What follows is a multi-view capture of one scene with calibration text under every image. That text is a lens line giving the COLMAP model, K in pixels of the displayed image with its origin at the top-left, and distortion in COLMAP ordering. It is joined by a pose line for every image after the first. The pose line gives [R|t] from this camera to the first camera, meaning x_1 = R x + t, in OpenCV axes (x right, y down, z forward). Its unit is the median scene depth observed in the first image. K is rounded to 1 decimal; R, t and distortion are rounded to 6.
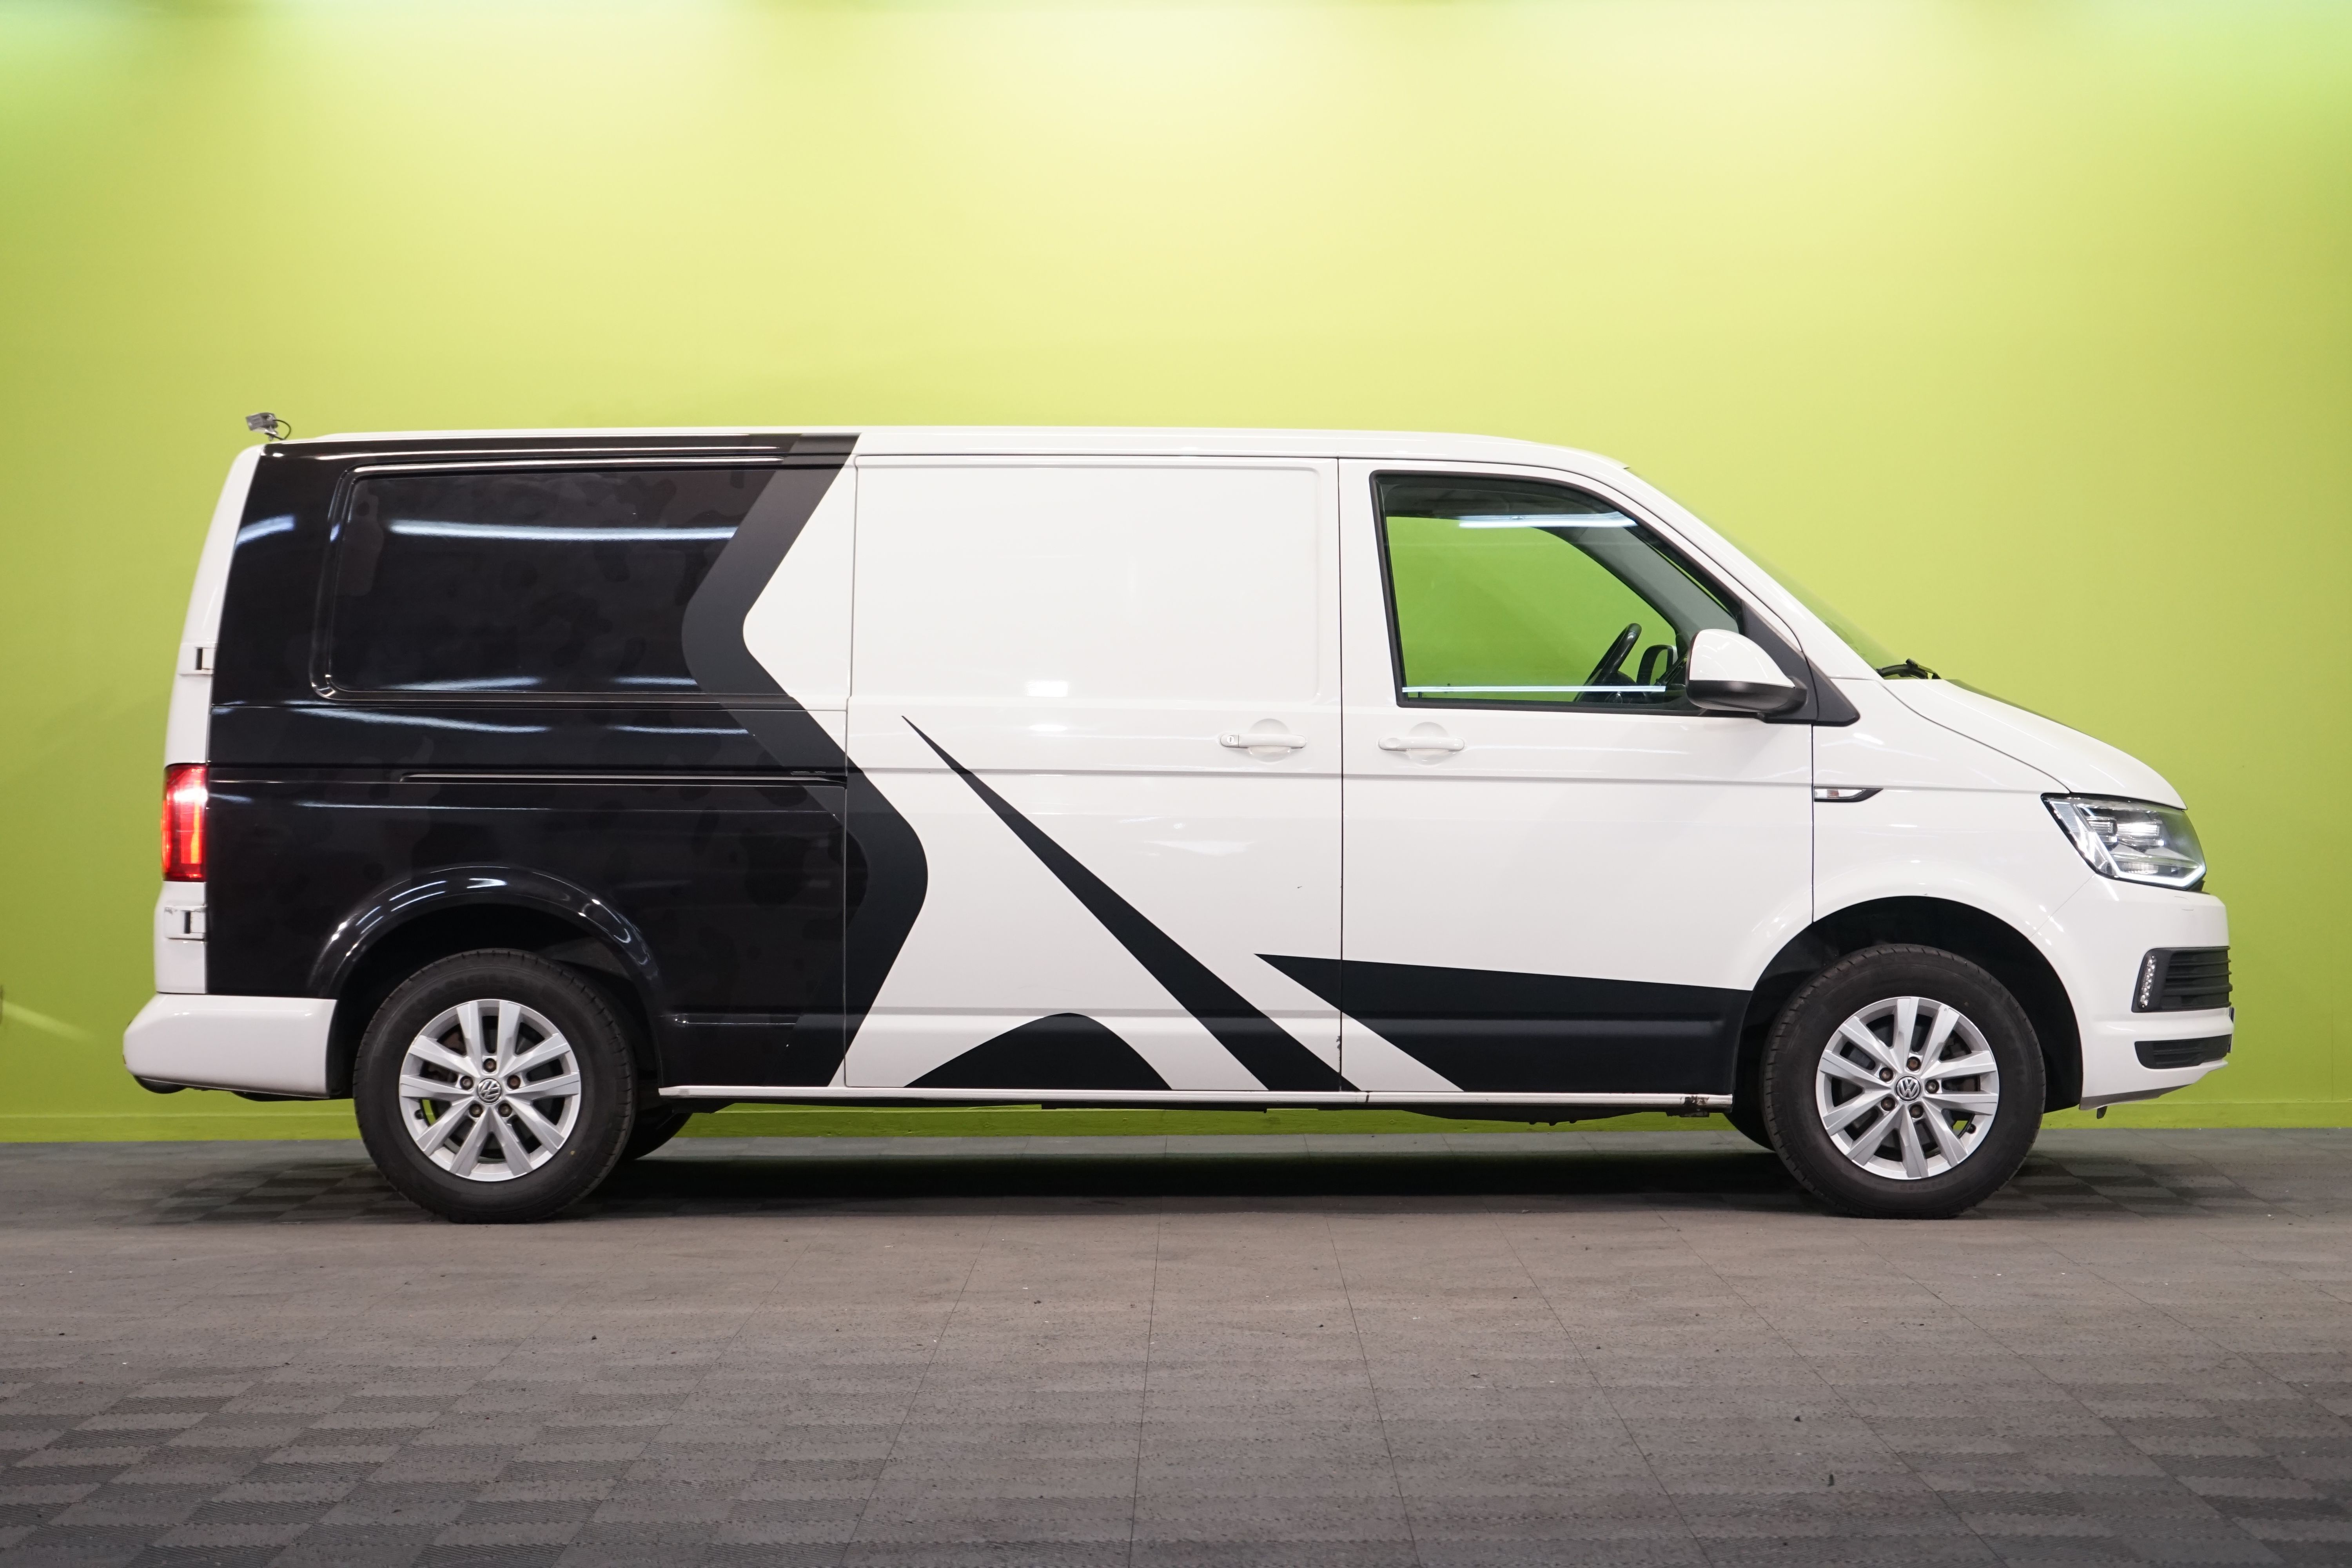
lens RADIAL K [[4788.1, 0, 1176.0], [0, 4788.1, 784.0], [0, 0, 1]] dist [-0.098420, 0.698111]
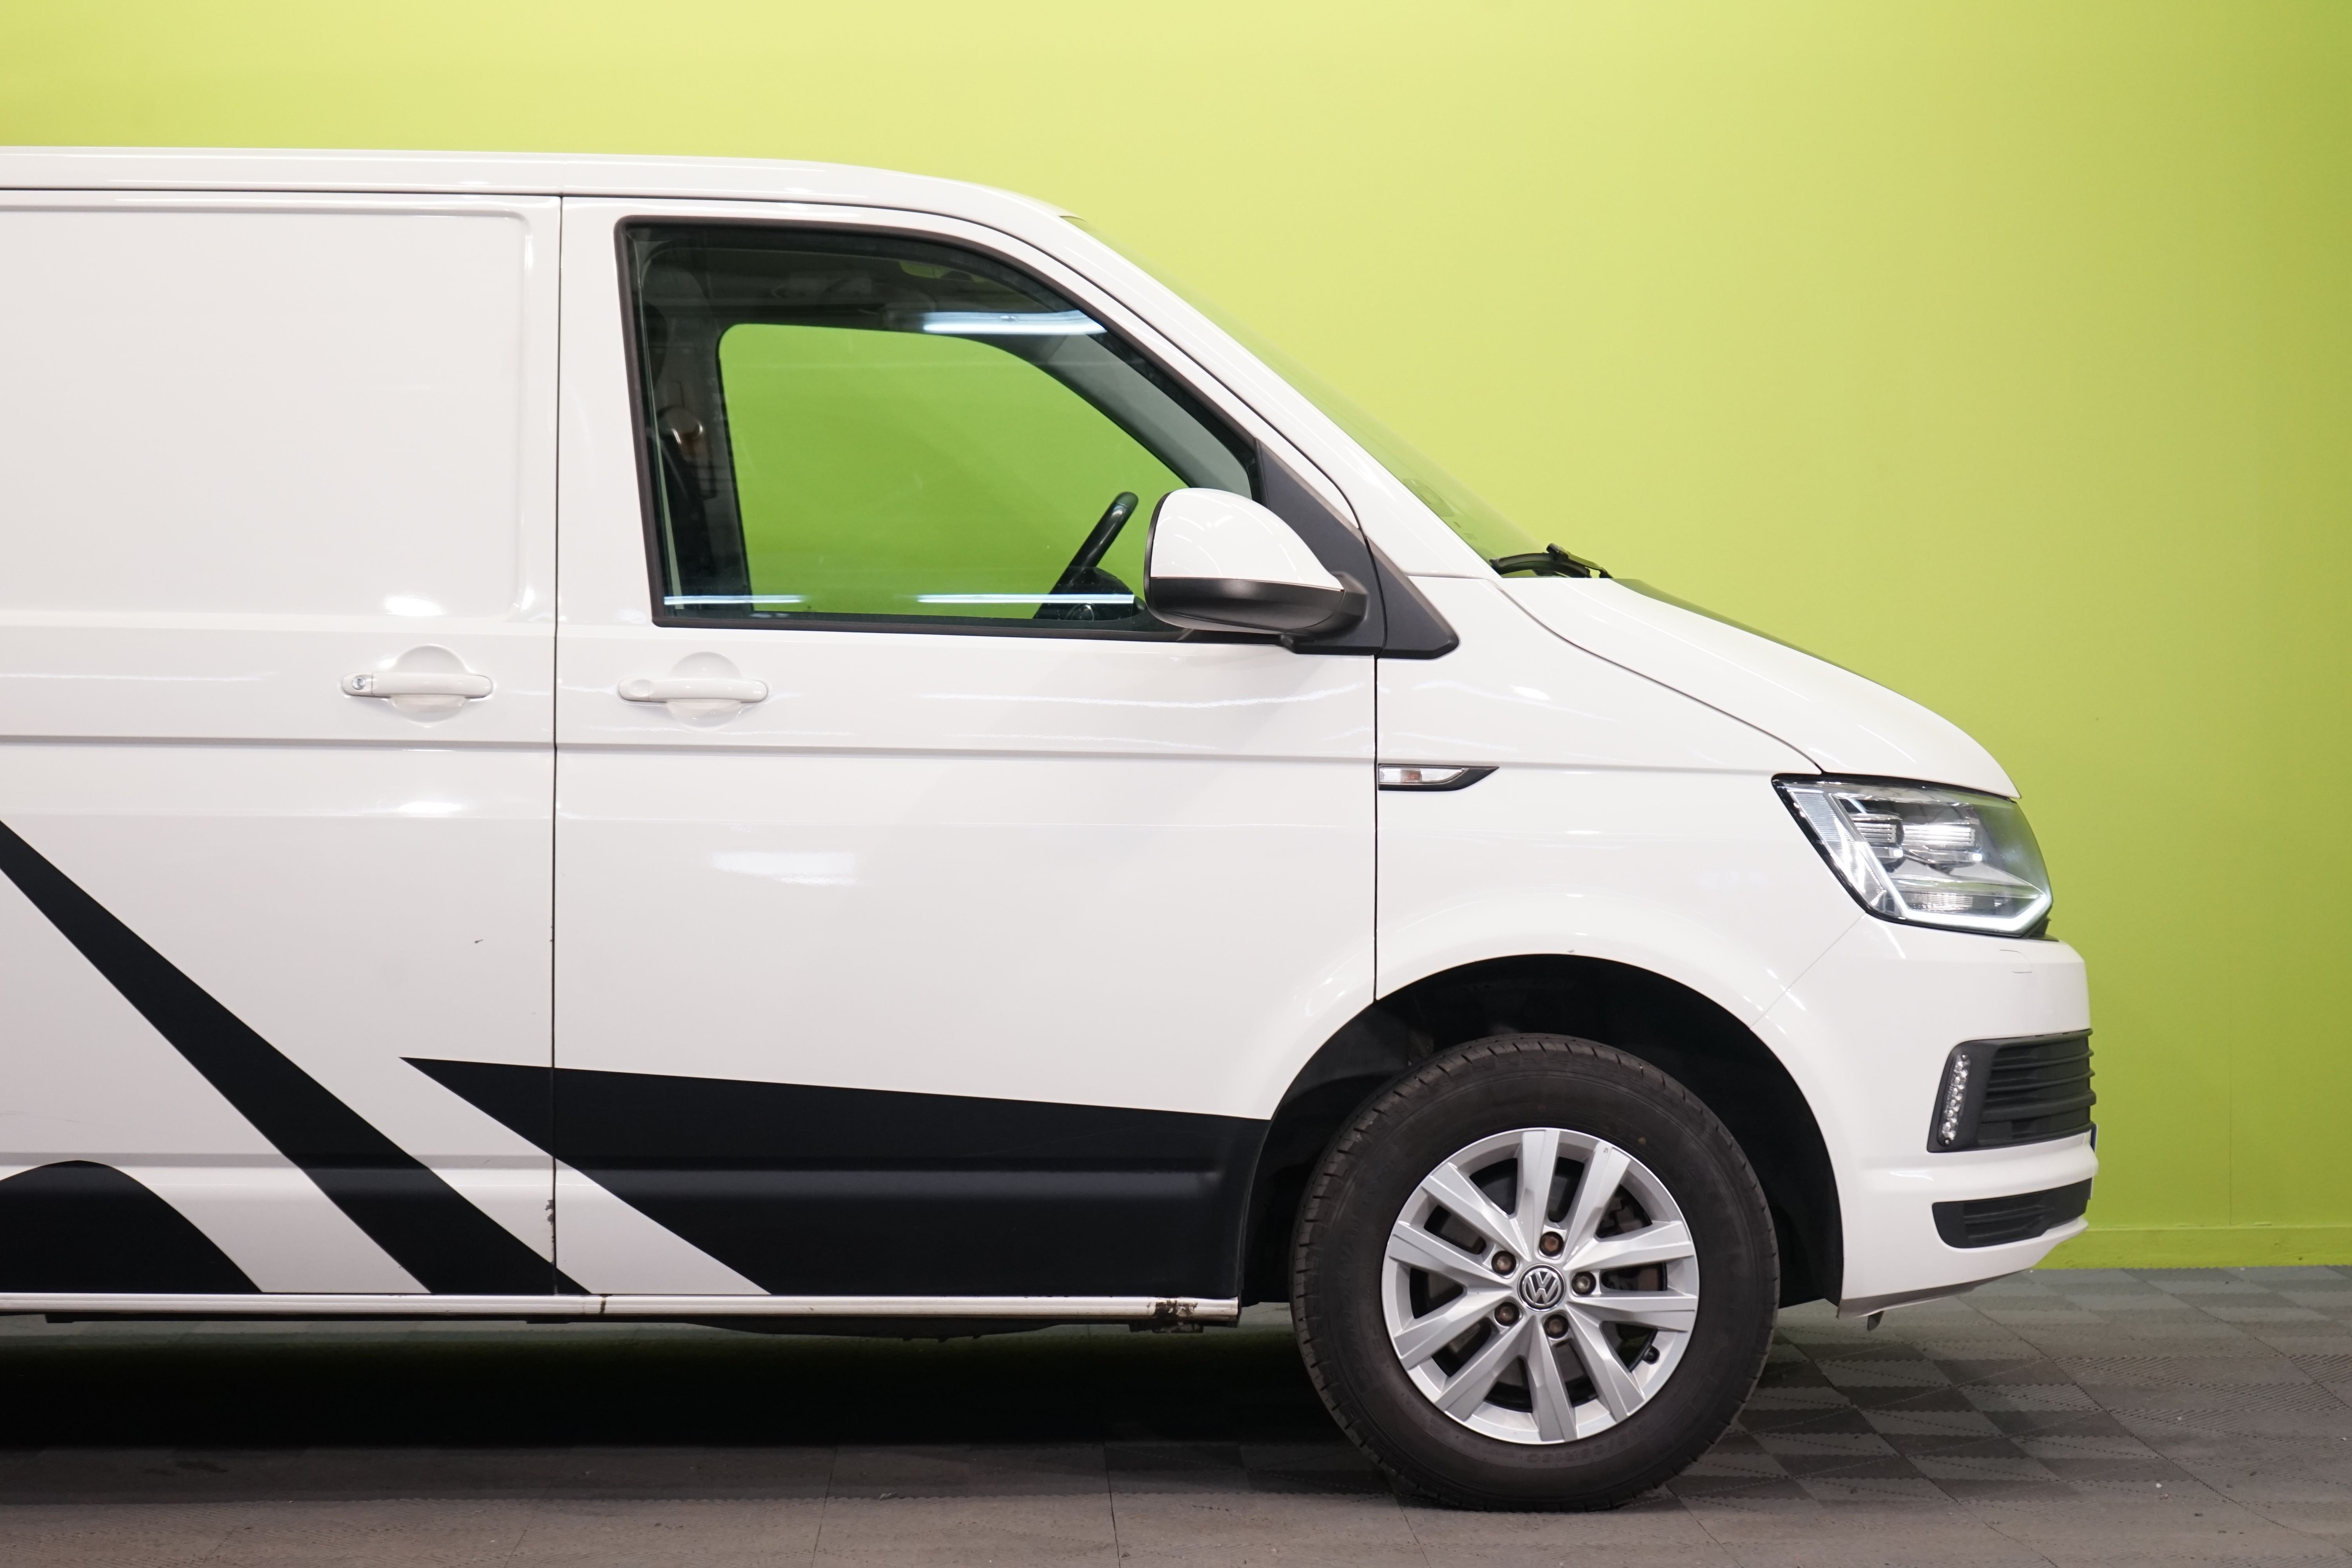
lens RADIAL K [[4788.1, 0, 1176.0], [0, 4788.1, 784.0], [0, 0, 1]] dist [-0.098420, 0.698111]
pose [[0.999199, -0.001408, 0.040003, 0.085959], [0.000856, 0.999904, 0.013815, -0.005003], [-0.040019, -0.013769, 0.999104, 0.425144]]
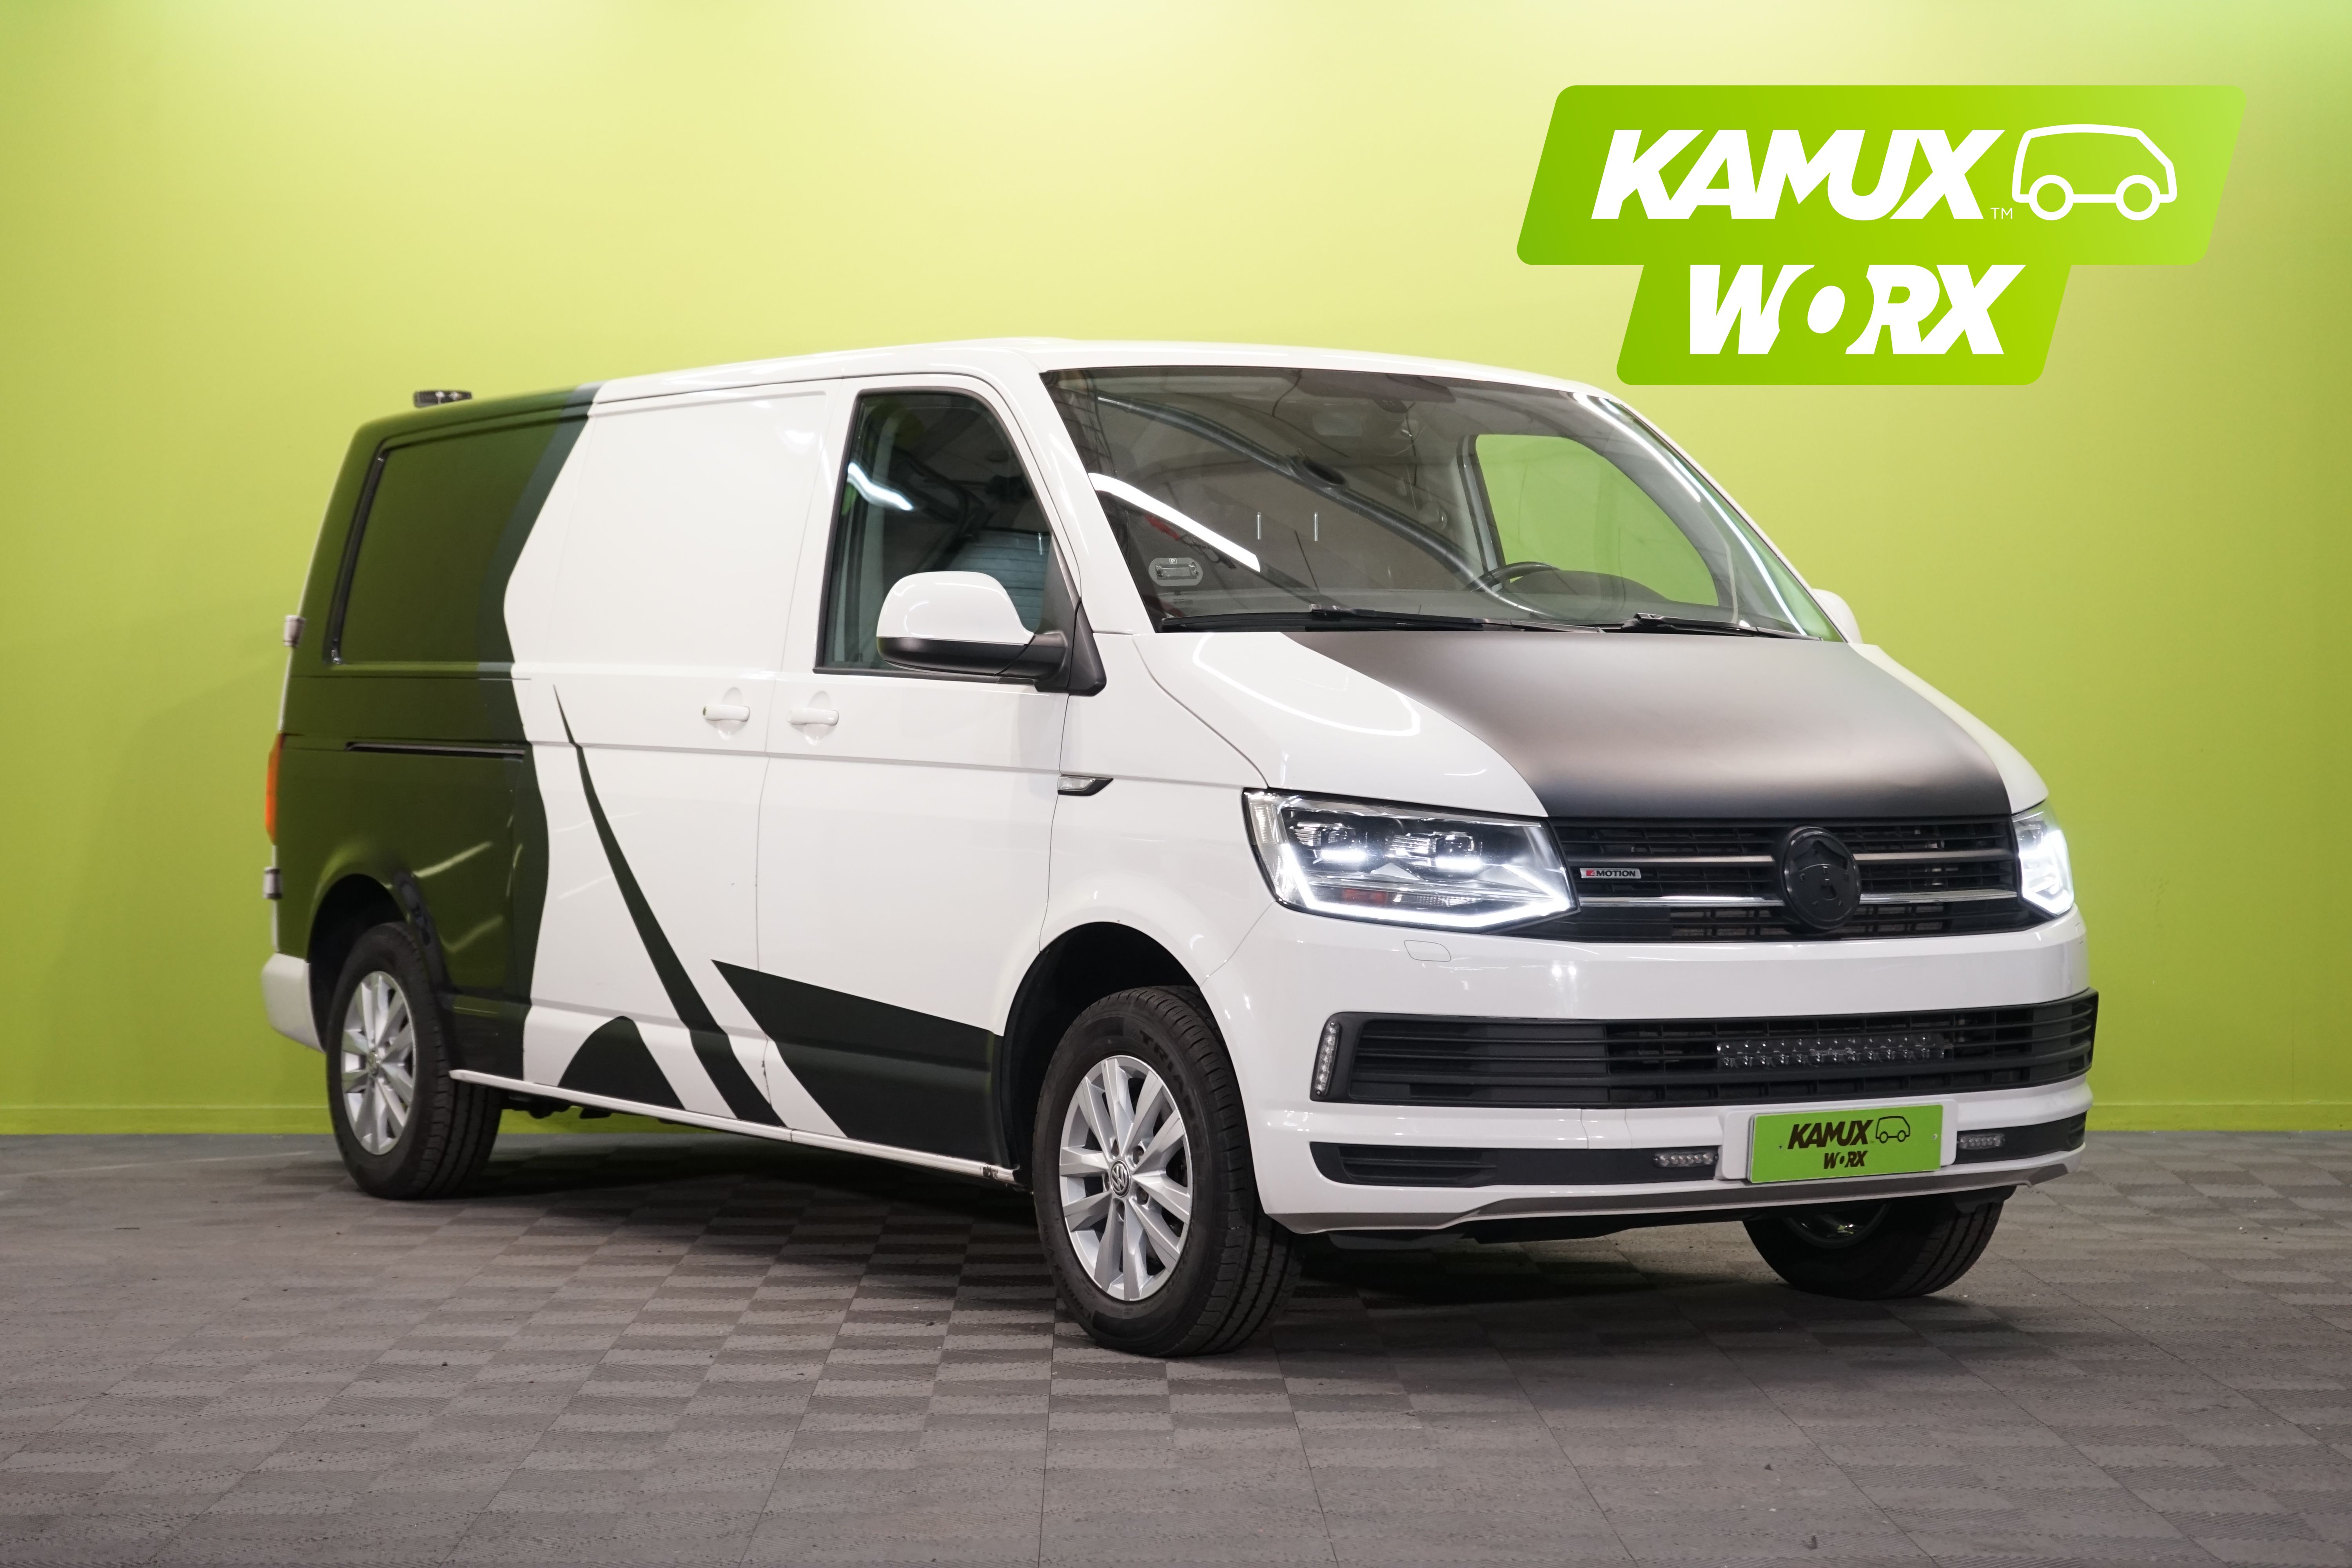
lens RADIAL K [[4788.1, 0, 1176.0], [0, 4788.1, 784.0], [0, 0, 1]] dist [-0.098420, 0.698111]
pose [[0.544018, 0.015341, -0.838934, 0.784293], [-0.014317, 0.999857, 0.009000, -0.005118], [0.838952, 0.007115, 0.544159, 0.597885]]
